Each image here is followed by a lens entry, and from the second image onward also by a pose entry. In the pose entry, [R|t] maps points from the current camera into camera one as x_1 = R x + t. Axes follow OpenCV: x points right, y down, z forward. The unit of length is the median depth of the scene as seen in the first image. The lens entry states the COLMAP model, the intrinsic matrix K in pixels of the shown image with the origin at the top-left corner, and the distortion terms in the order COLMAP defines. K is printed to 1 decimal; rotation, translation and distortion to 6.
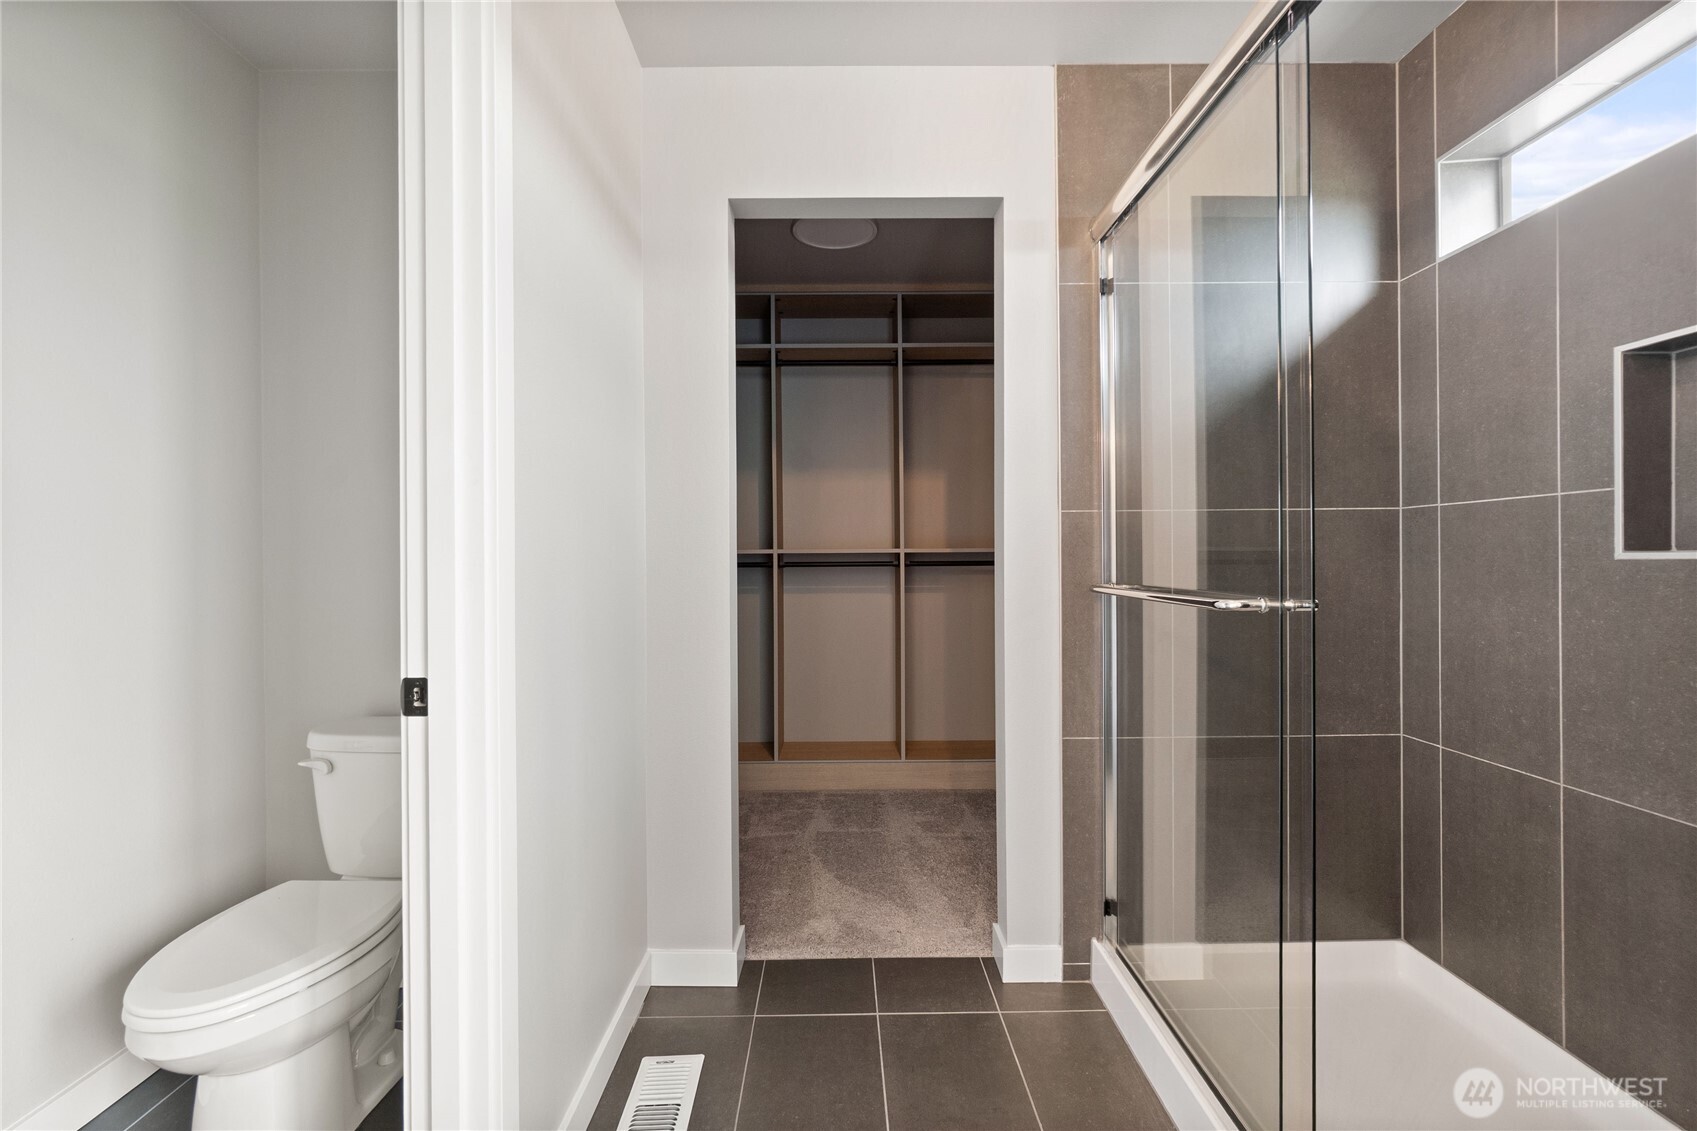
lens RADIAL K [[741.0, 0, 848.5], [0, 741.0, 564.7], [0, 0, 1]] dist [-0.011296, -0.000333]
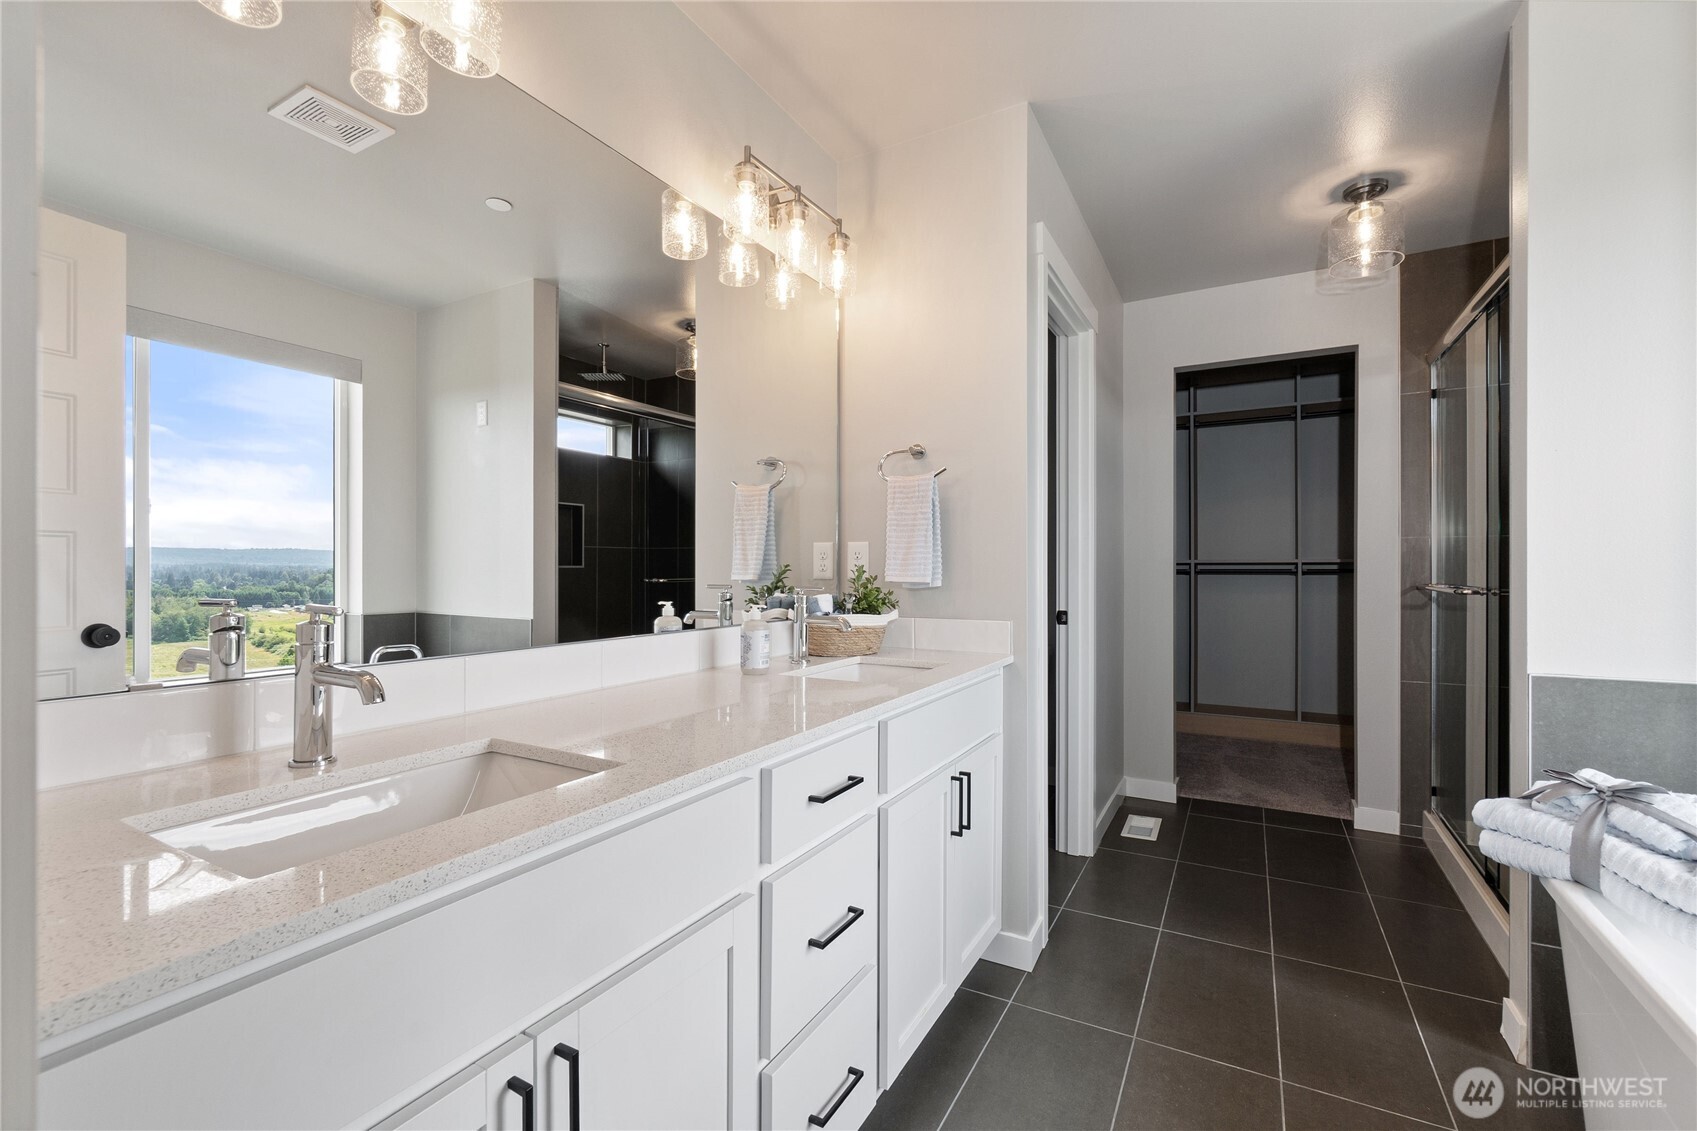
lens RADIAL K [[741.0, 0, 841.7], [0, 741.0, 570.7], [0, 0, 1]] dist [-0.011296, -0.000333]
pose [[0.868874, 0.007943, -0.494969, 0.017198], [-0.007481, 0.999968, 0.002915, 0.000634], [0.494976, 0.001170, 0.868906, -0.616026]]
